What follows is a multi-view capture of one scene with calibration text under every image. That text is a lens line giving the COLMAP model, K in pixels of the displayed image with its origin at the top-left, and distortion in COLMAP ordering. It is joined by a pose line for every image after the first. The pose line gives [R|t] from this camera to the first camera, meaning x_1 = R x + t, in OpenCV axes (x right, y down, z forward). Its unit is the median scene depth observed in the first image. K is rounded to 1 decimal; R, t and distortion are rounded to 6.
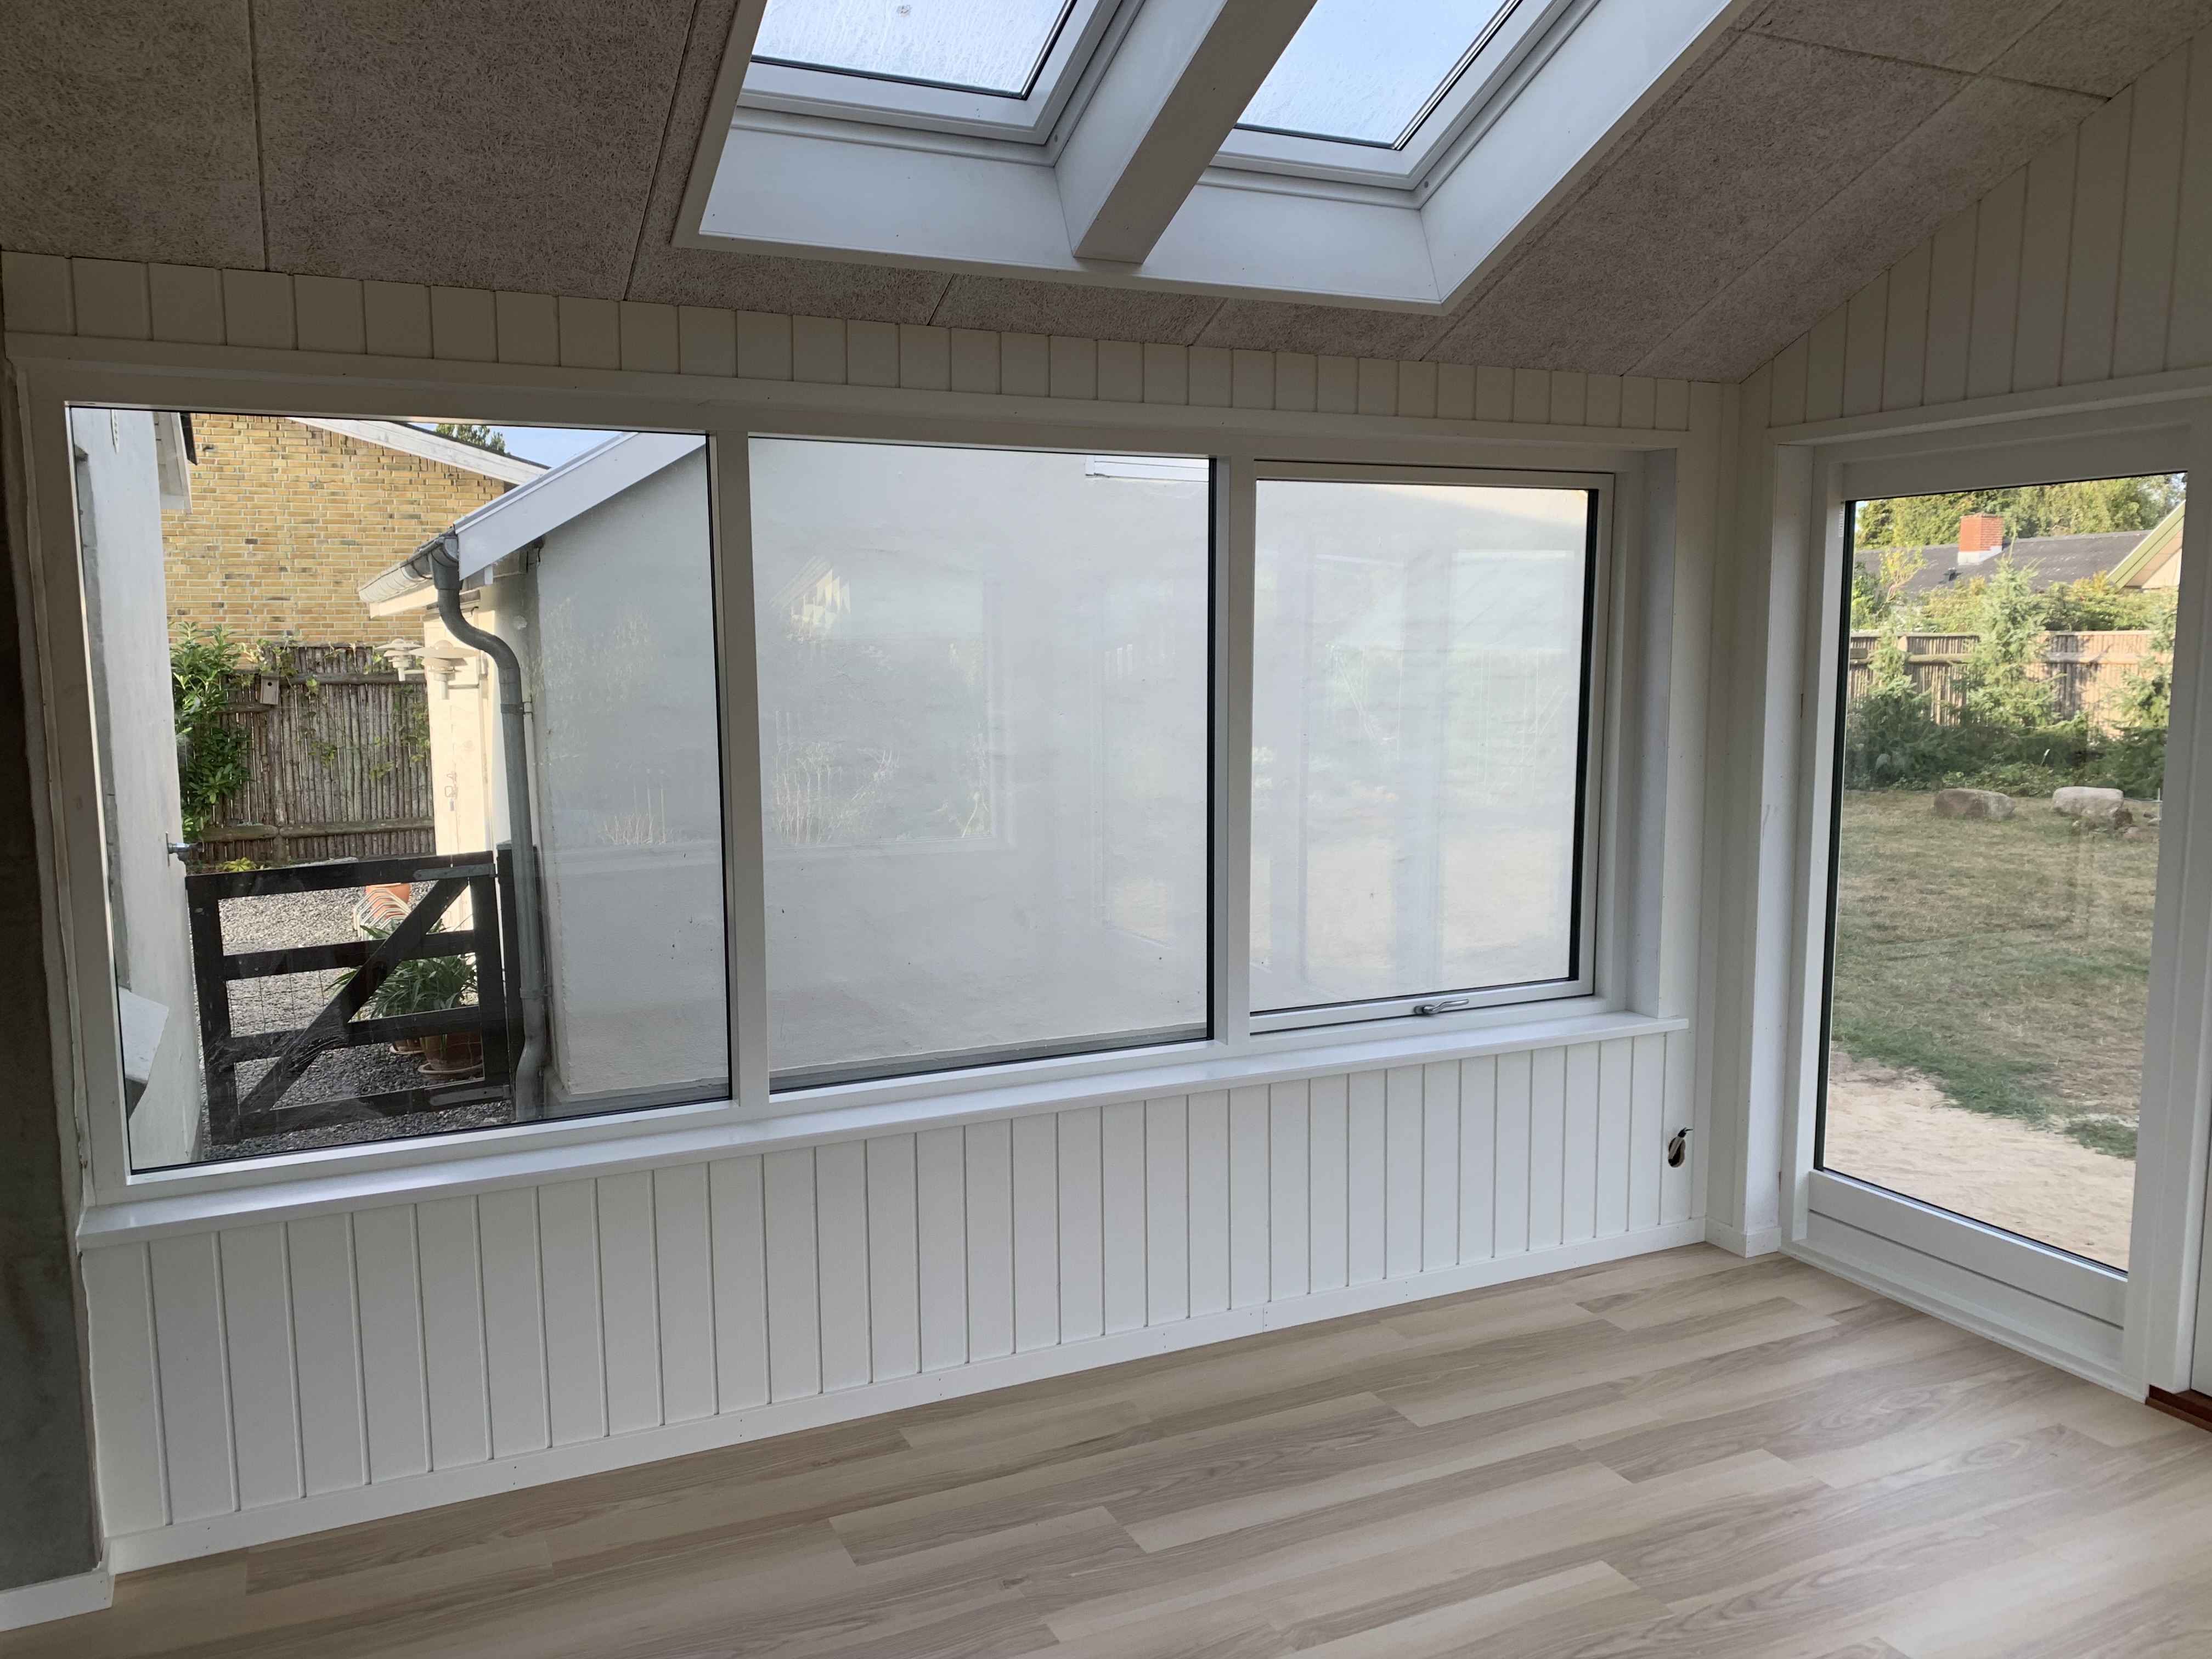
lens RADIAL K [[1696.3, 0, 1106.0], [0, 1696.3, 829.5], [0, 0, 1]] dist [0.079794, -0.000062]
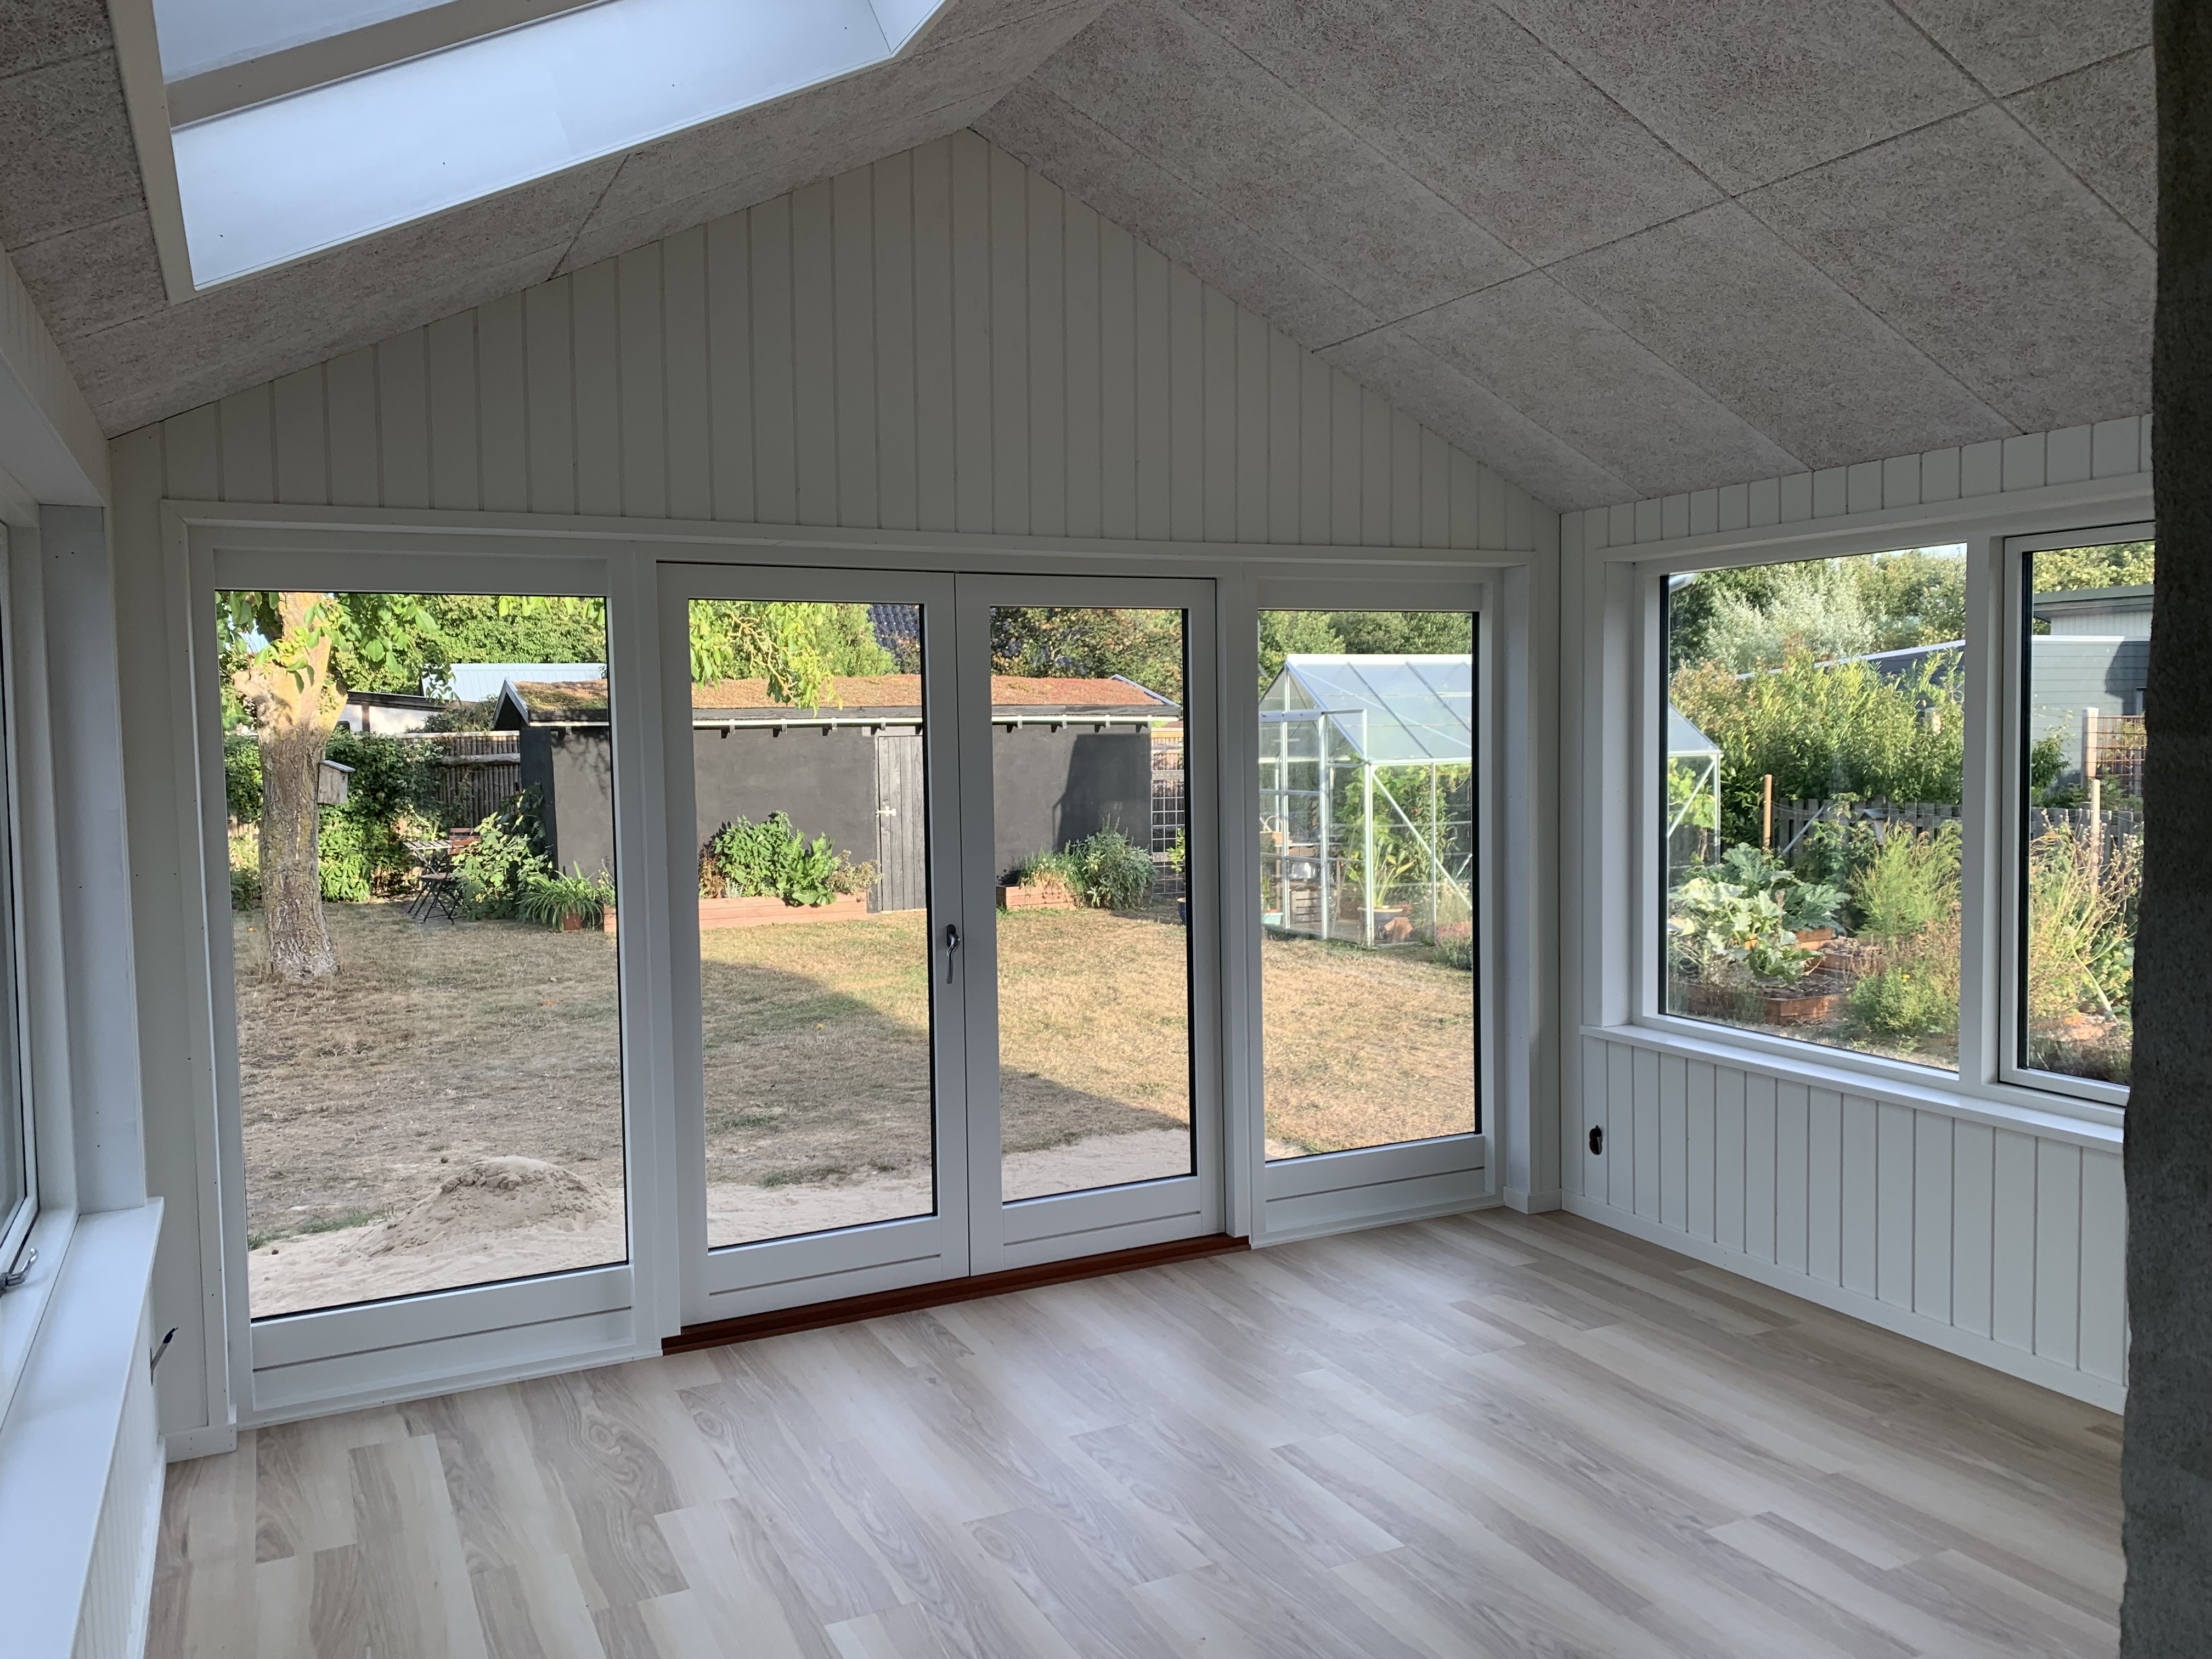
lens RADIAL K [[1660.7, 0, 1106.0], [0, 1660.7, 829.5], [0, 0, 1]] dist [-0.002636, -0.003325]
pose [[0.004543, -0.052235, 0.998624, -0.498868], [0.134850, 0.989545, 0.051147, -0.048322], [-0.990856, 0.134432, 0.011540, 0.584928]]
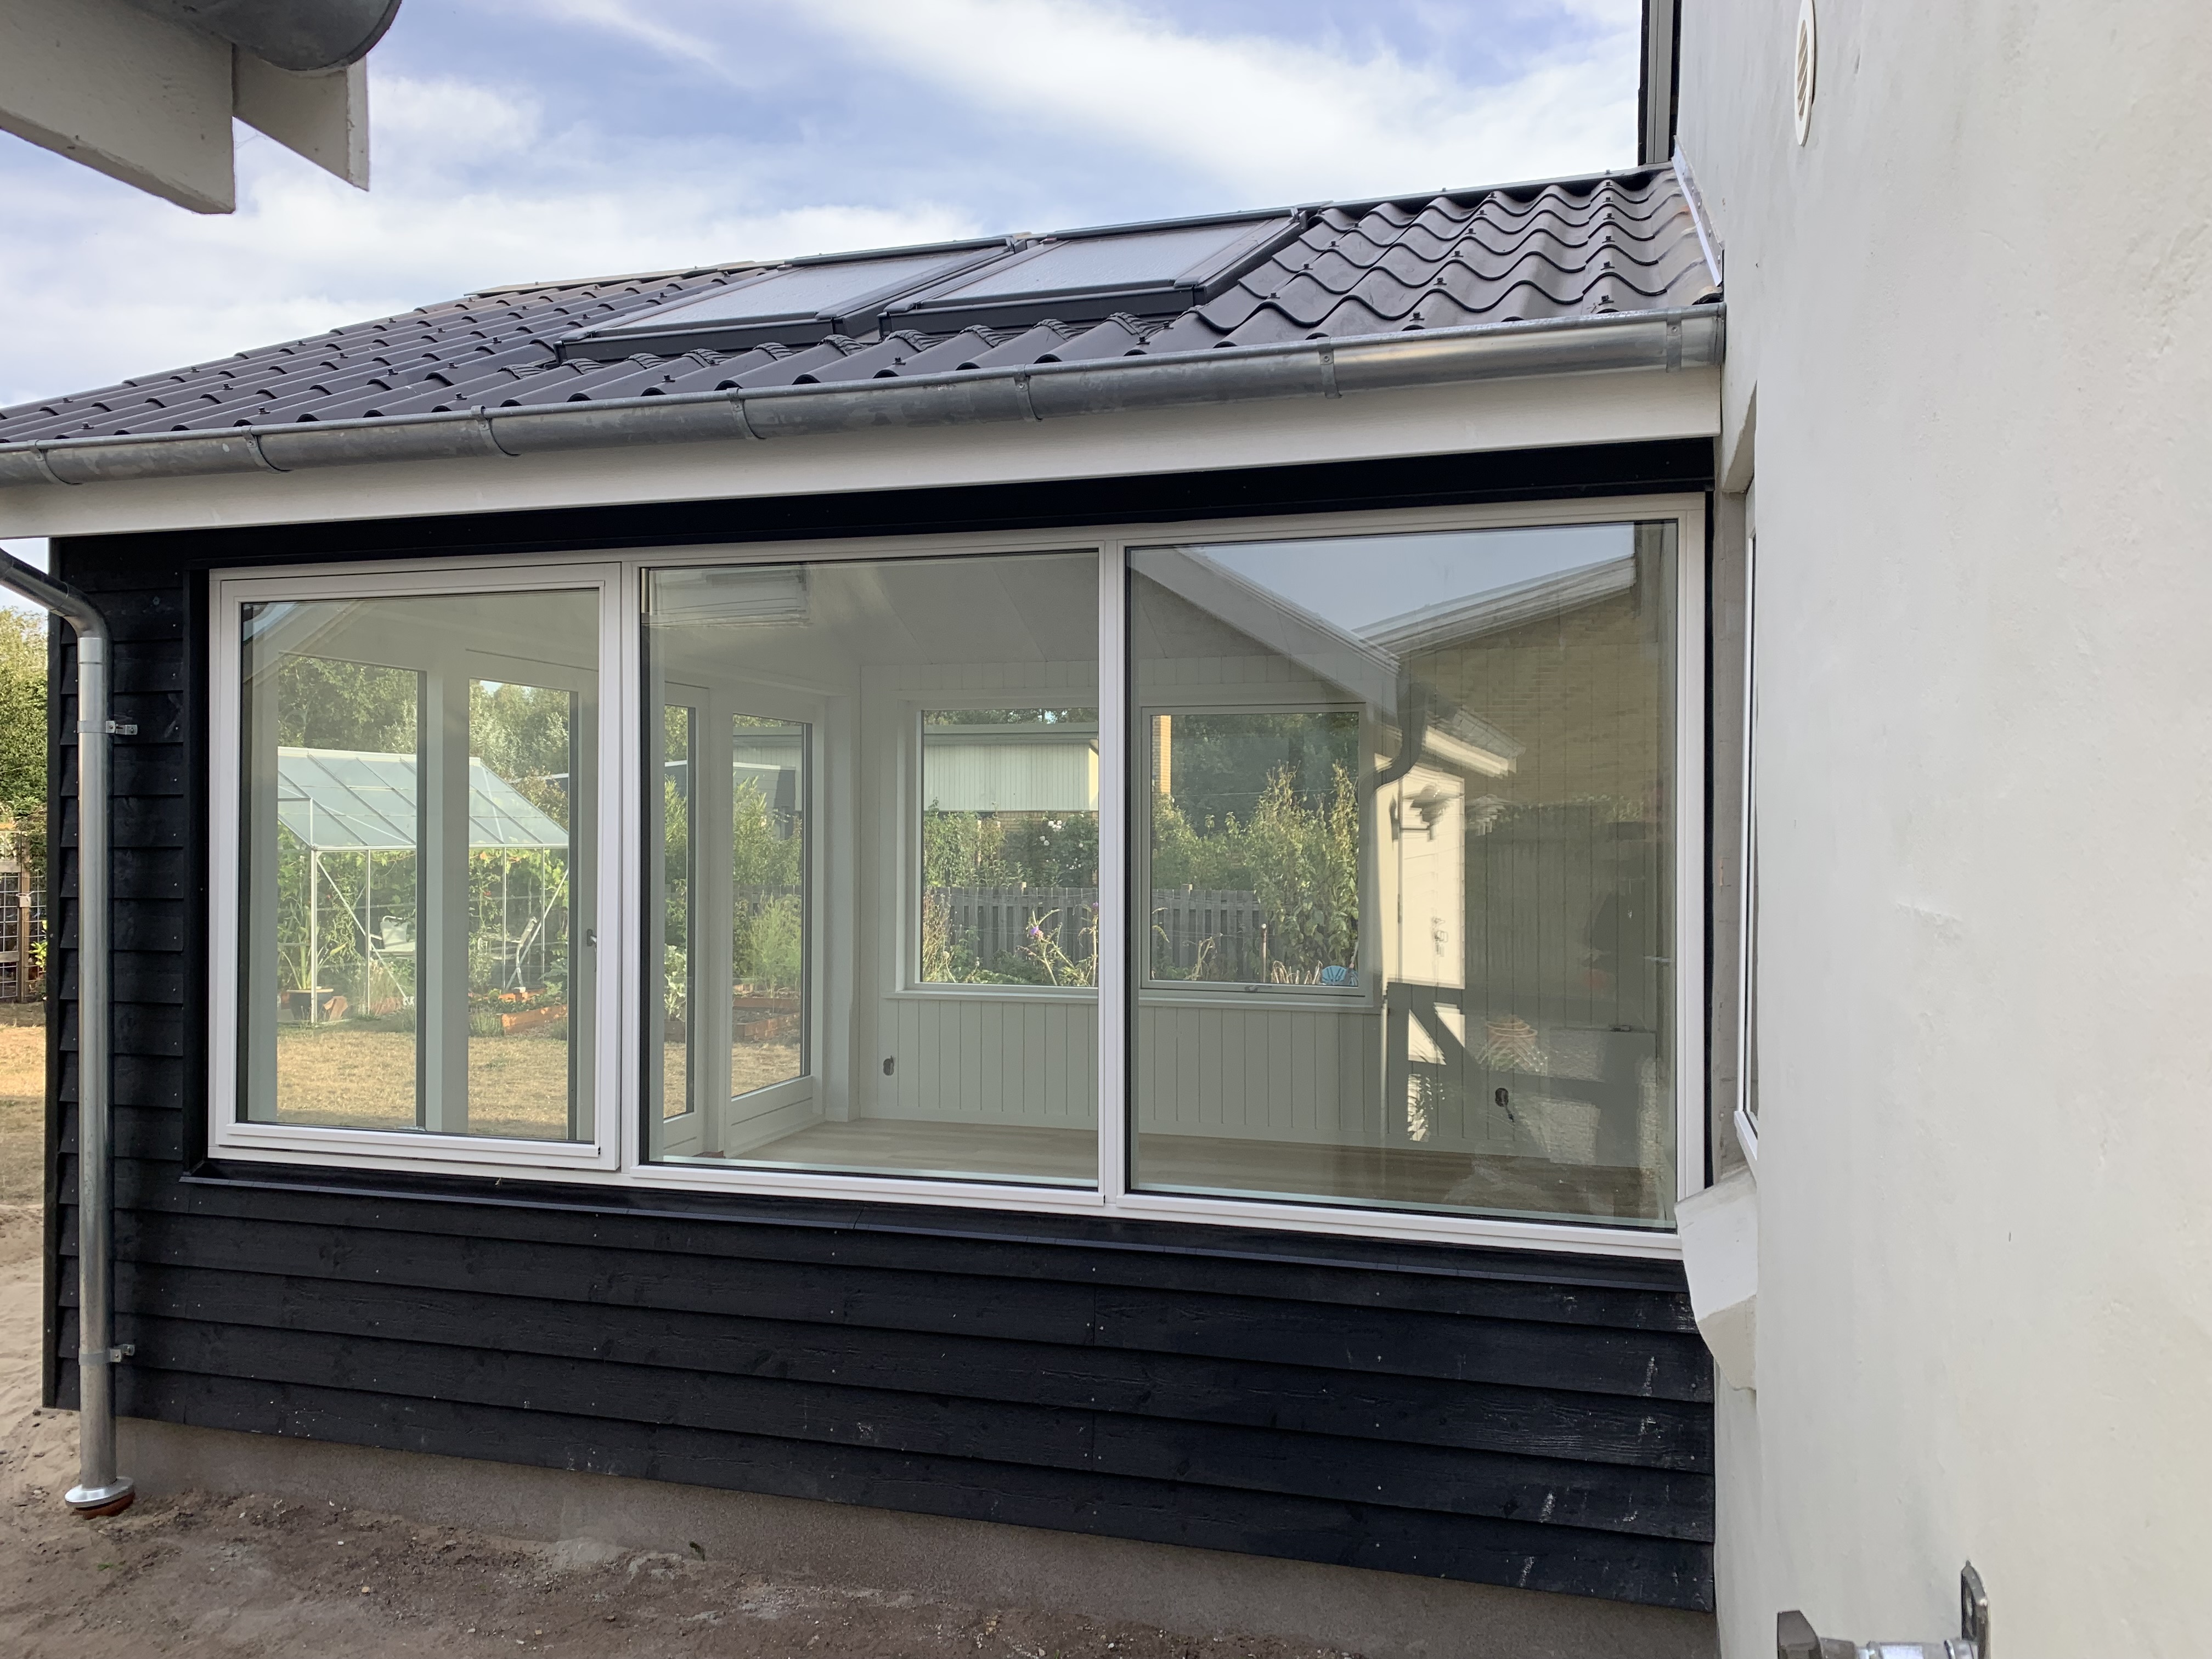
lens RADIAL K [[1696.3, 0, 1106.0], [0, 1696.3, 829.5], [0, 0, 1]] dist [0.079794, -0.000062]
pose [[-0.737317, 0.009656, 0.675478, -0.791554], [0.083650, 0.993508, 0.077105, -0.109829], [-0.670348, 0.113355, -0.733338, 1.504337]]
